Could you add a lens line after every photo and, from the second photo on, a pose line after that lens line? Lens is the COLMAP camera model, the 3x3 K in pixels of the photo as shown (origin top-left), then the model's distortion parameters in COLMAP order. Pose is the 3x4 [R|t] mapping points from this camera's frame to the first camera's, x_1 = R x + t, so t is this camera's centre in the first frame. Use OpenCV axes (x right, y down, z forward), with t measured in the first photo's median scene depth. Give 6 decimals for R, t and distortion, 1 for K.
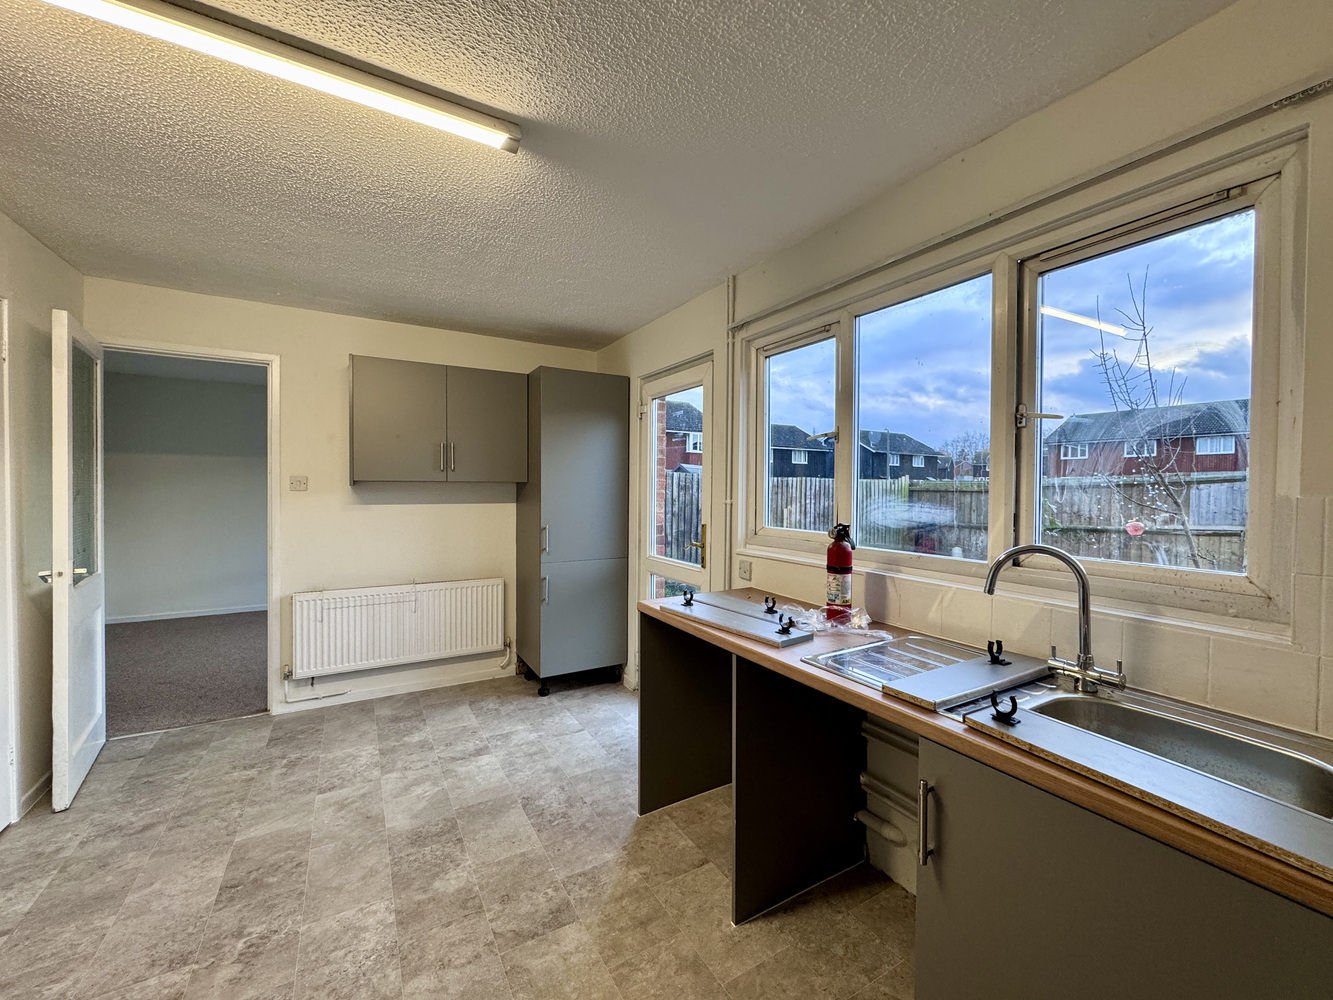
lens RADIAL K [[530.2, 0, 667.3], [0, 530.2, 494.5], [0, 0, 1]] dist [0.000556, -0.000082]
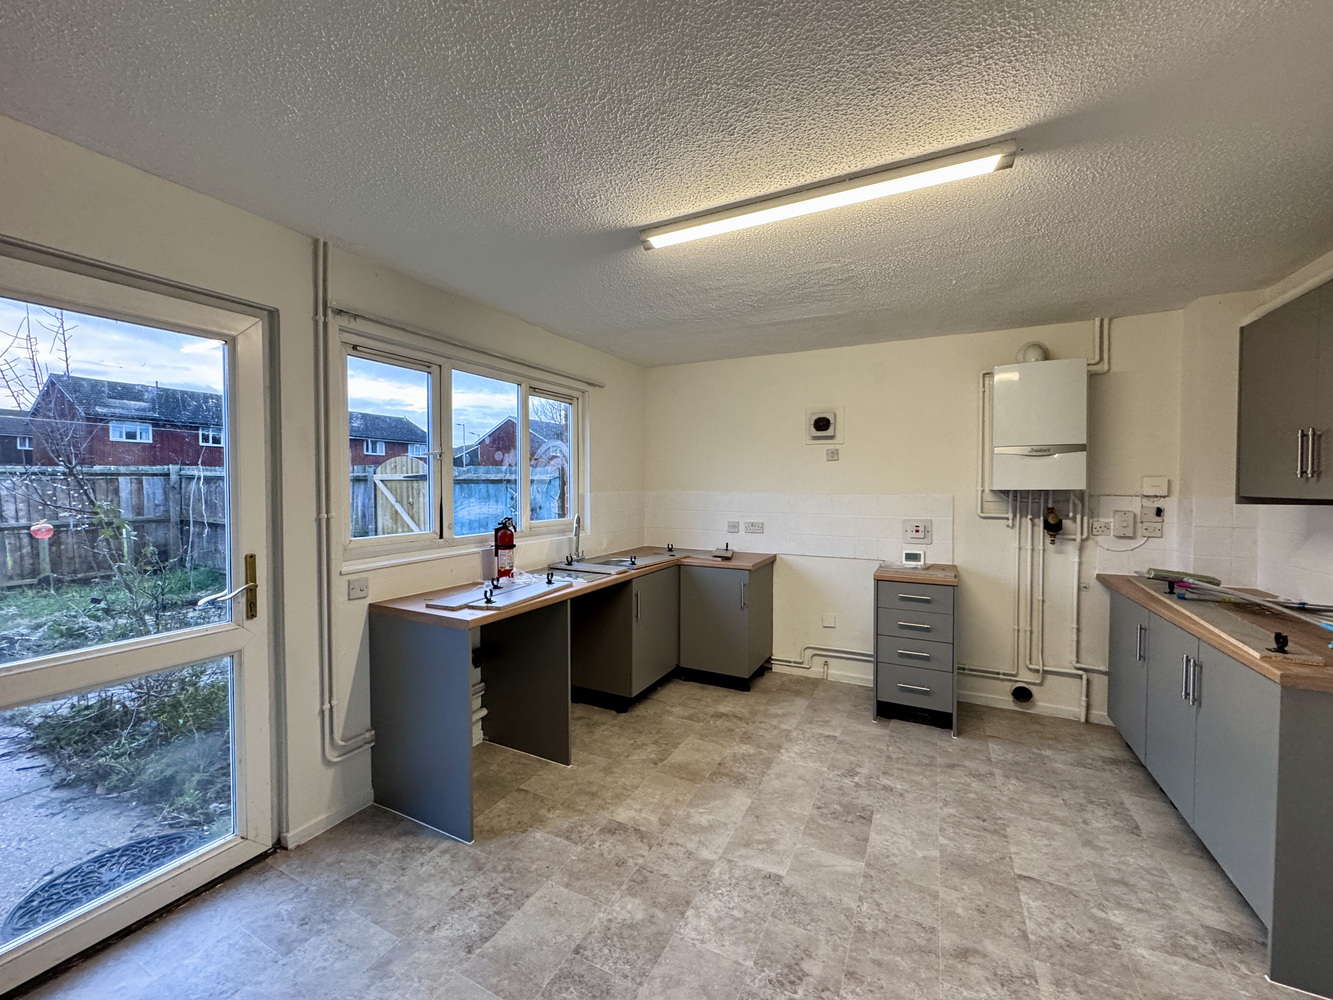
lens RADIAL K [[530.2, 0, 667.3], [0, 530.2, 494.5], [0, 0, 1]] dist [0.000556, -0.000082]
pose [[-0.535908, -0.024436, 0.843923, -1.248159], [0.008699, 0.999368, 0.034461, -0.062864], [-0.844232, 0.025810, -0.535356, 1.445013]]
